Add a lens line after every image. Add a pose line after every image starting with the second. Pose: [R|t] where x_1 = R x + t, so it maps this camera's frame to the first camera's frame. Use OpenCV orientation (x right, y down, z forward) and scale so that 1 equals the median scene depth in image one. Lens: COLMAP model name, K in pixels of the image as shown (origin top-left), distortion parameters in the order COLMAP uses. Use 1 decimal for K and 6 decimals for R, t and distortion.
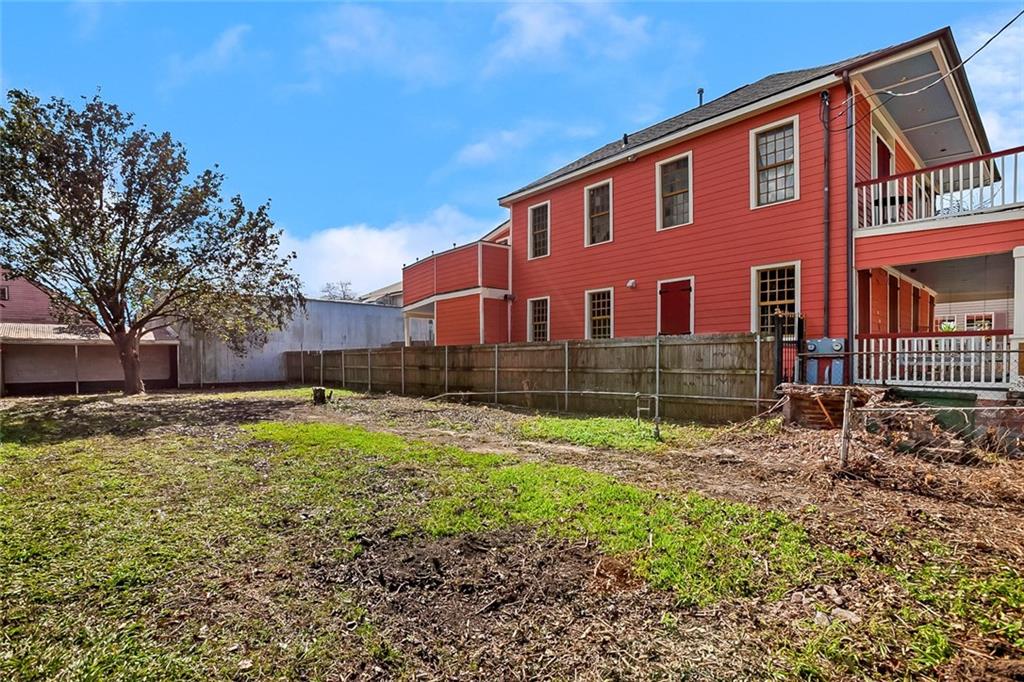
lens RADIAL K [[491.8, 0, 488.7], [0, 491.8, 379.8], [0, 0, 1]] dist [-0.068789, 0.044013]
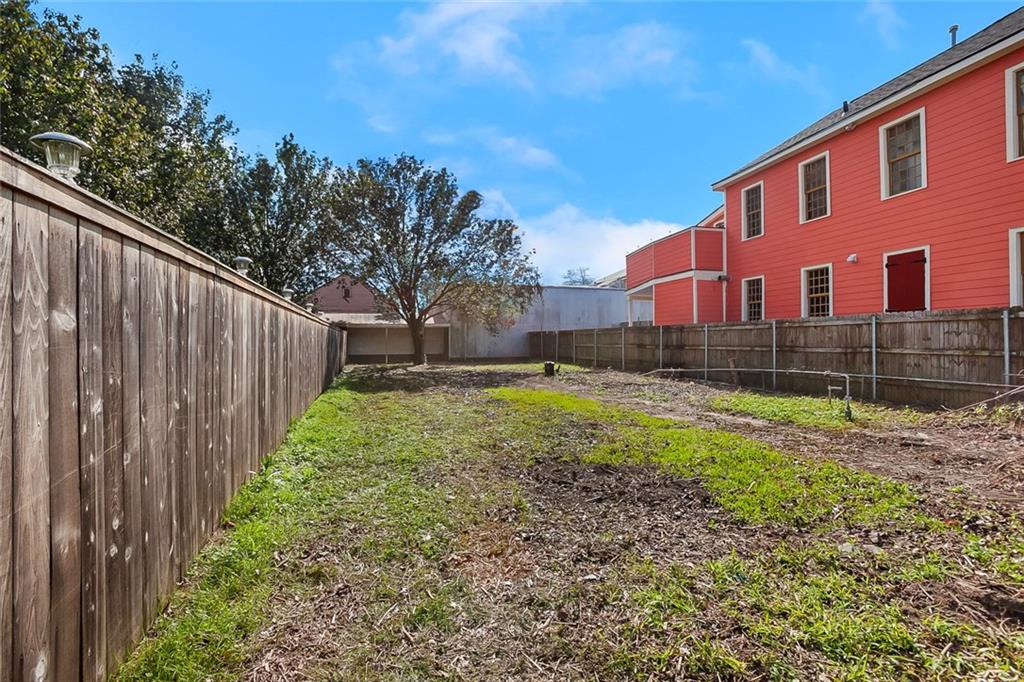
lens RADIAL K [[474.0, 0, 499.1], [0, 474.0, 336.6], [0, 0, 1]] dist [-0.000309, 0.000755]
pose [[0.888541, -0.002885, -0.458789, 0.082012], [-0.017469, 0.999042, -0.040116, 0.002703], [0.458465, 0.043659, 0.887639, -0.097073]]
